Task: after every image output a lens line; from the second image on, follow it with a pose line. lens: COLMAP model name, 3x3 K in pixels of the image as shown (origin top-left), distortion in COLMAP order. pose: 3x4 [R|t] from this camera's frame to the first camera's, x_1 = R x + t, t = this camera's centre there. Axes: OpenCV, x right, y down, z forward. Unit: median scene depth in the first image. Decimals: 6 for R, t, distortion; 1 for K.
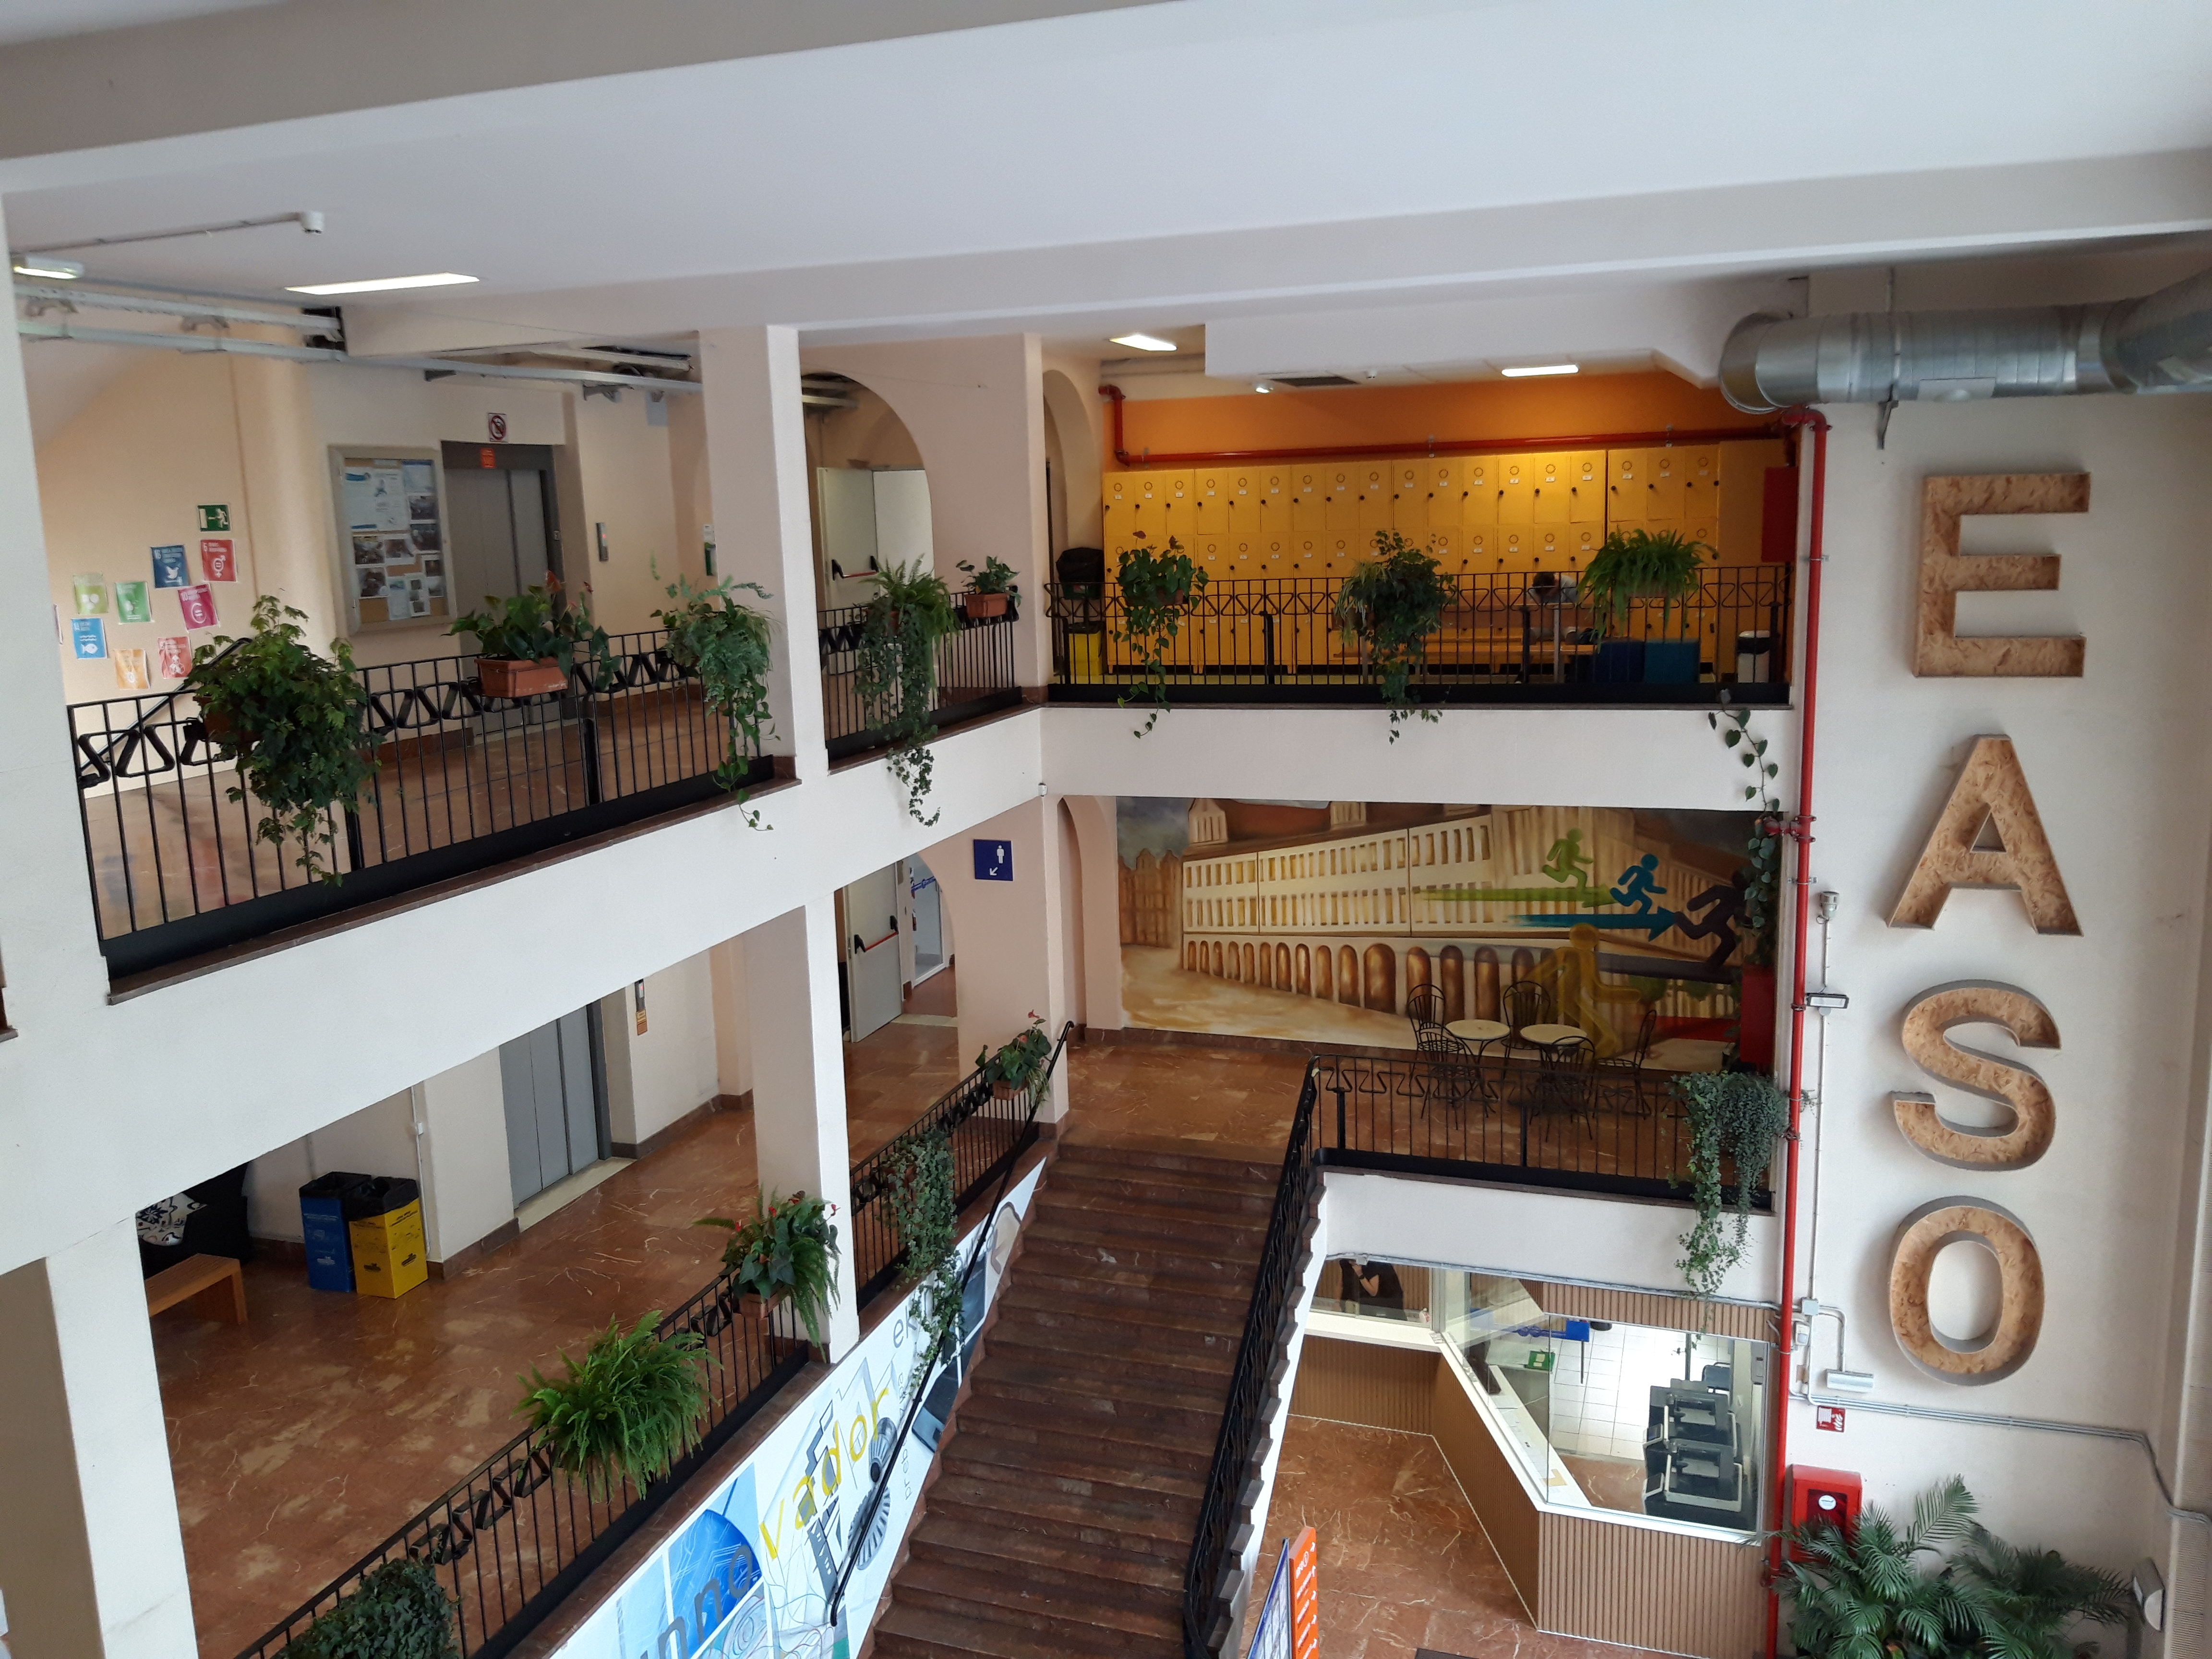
lens RADIAL K [[1712.2, 0, 1100.9], [0, 1712.2, 825.8], [0, 0, 1]] dist [0.014256, -0.000910]
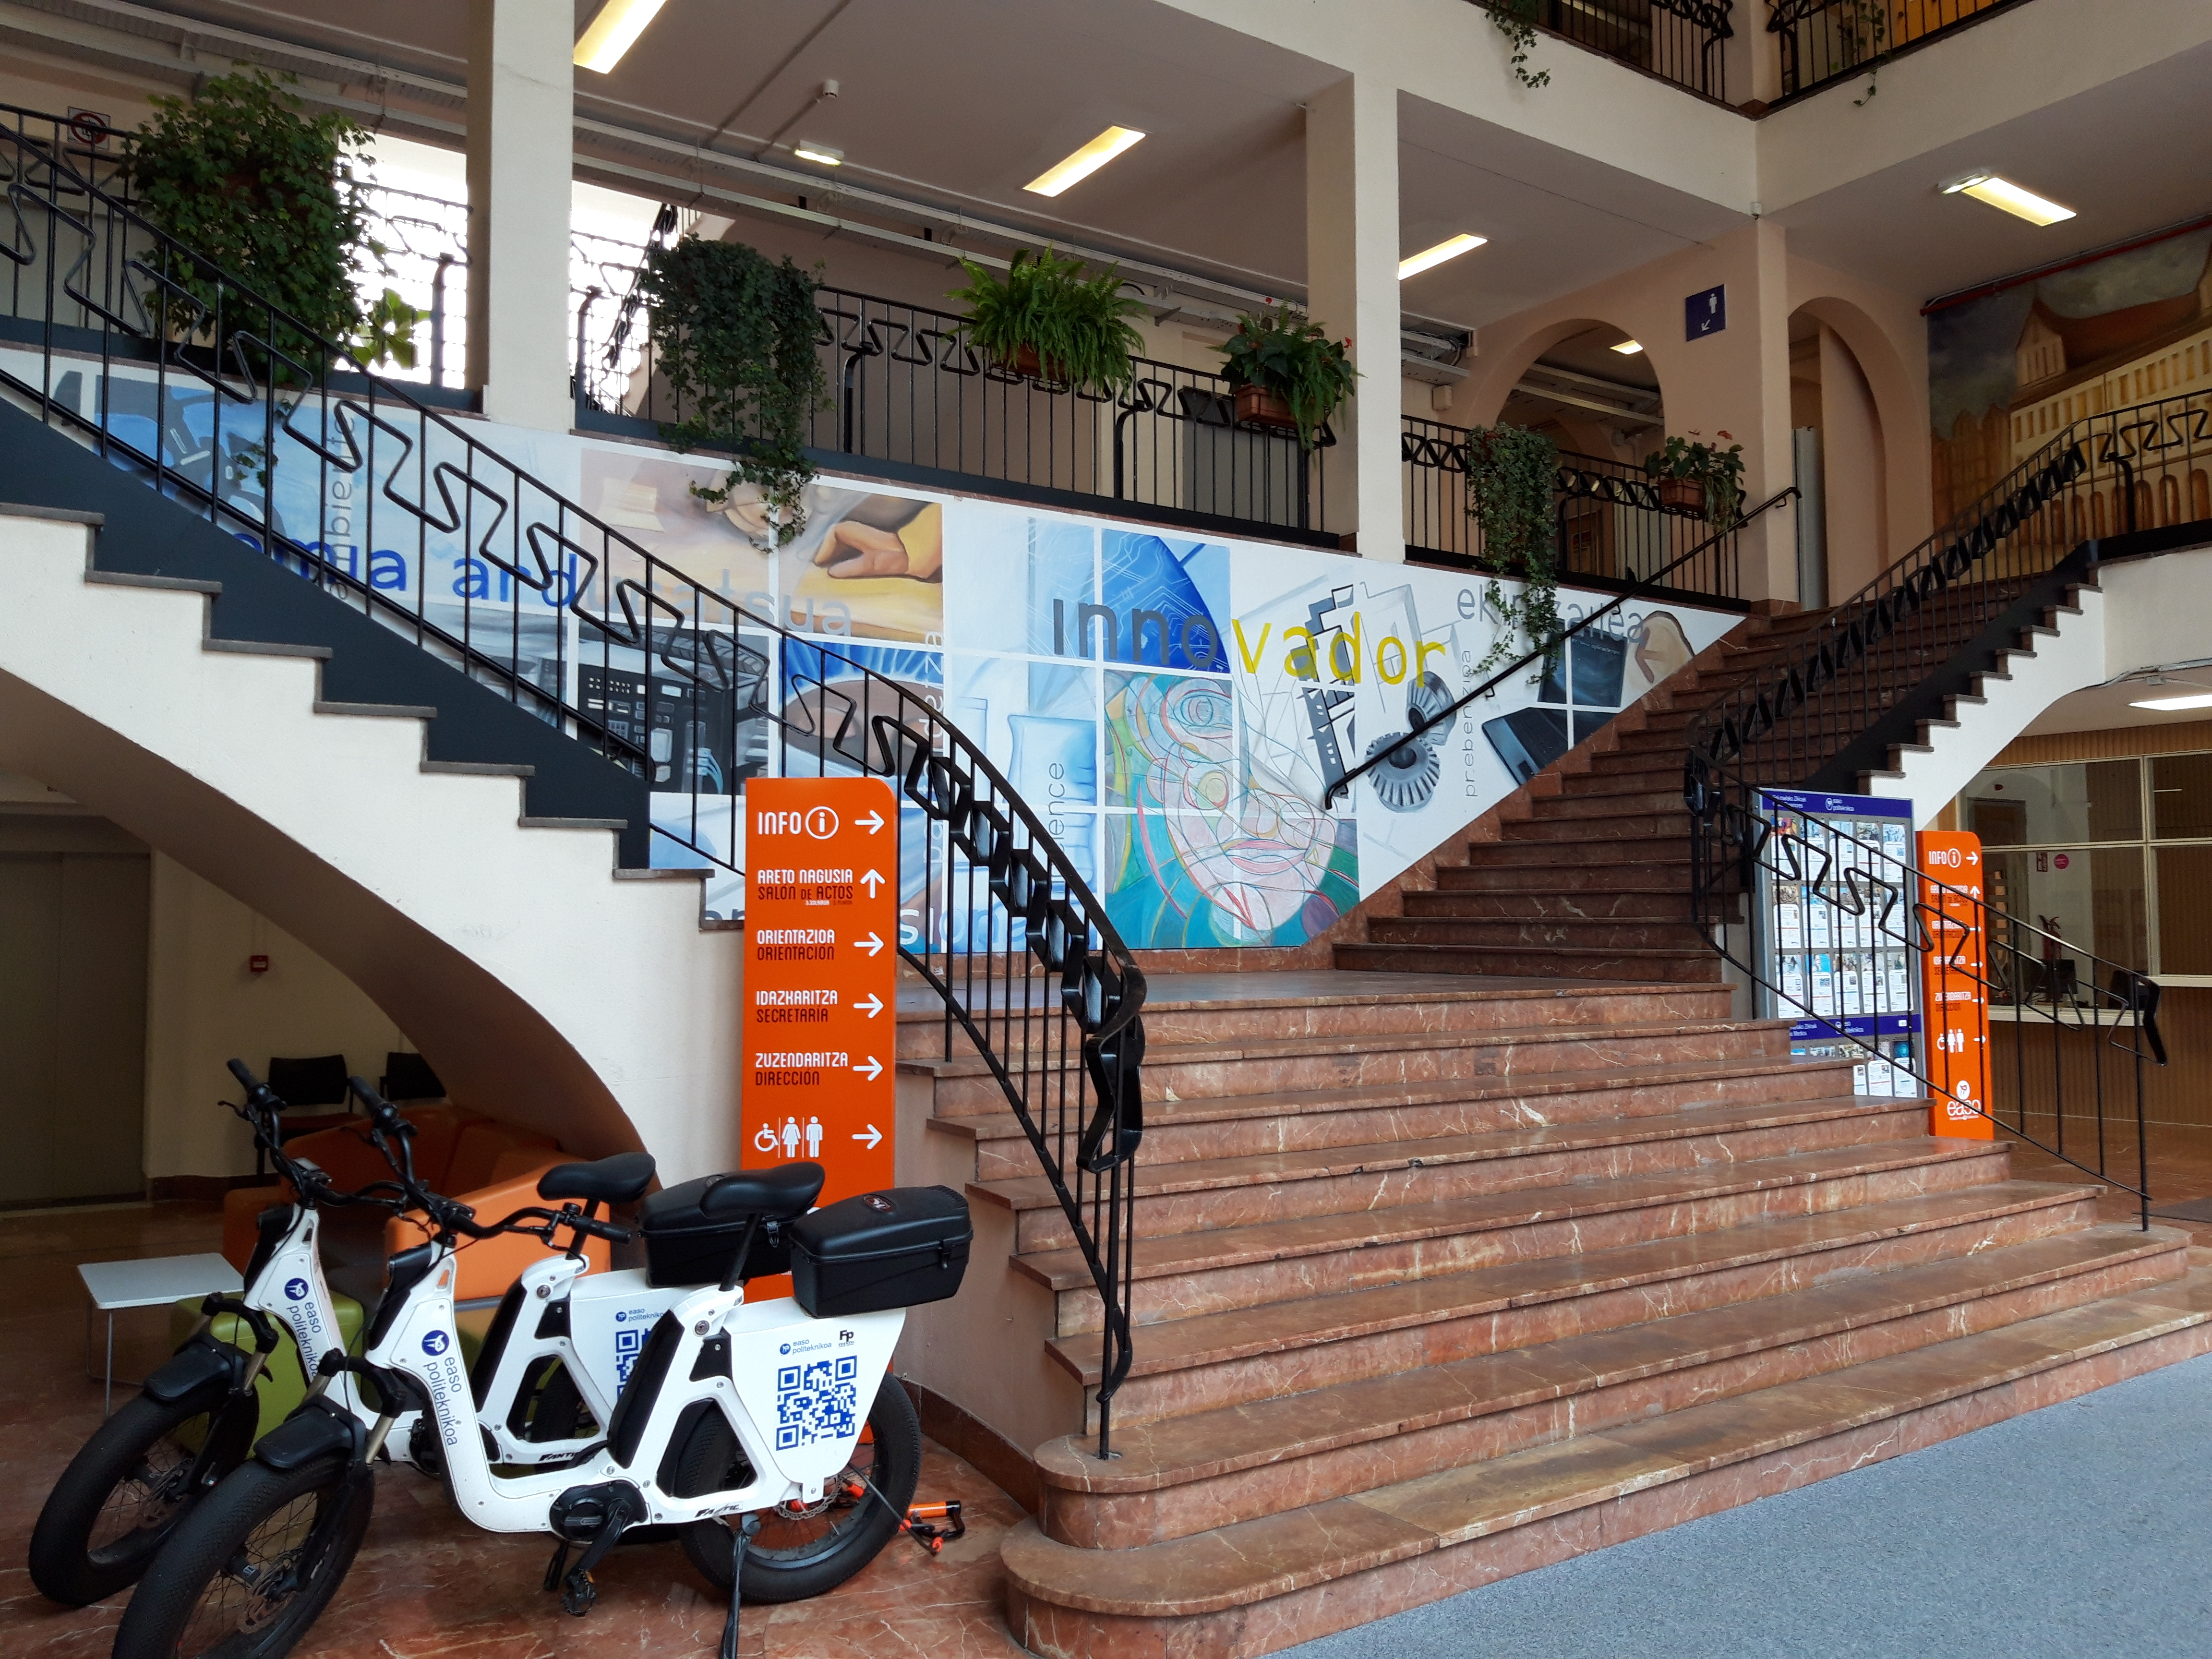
lens RADIAL K [[1712.2, 0, 1106.9], [0, 1712.2, 832.1], [0, 0, 1]] dist [0.014256, -0.000910]
pose [[0.801415, -0.006068, -0.598078, 0.201415], [-0.124799, 0.976242, -0.177133, 0.436141], [0.584943, 0.216597, 0.781618, 0.137258]]
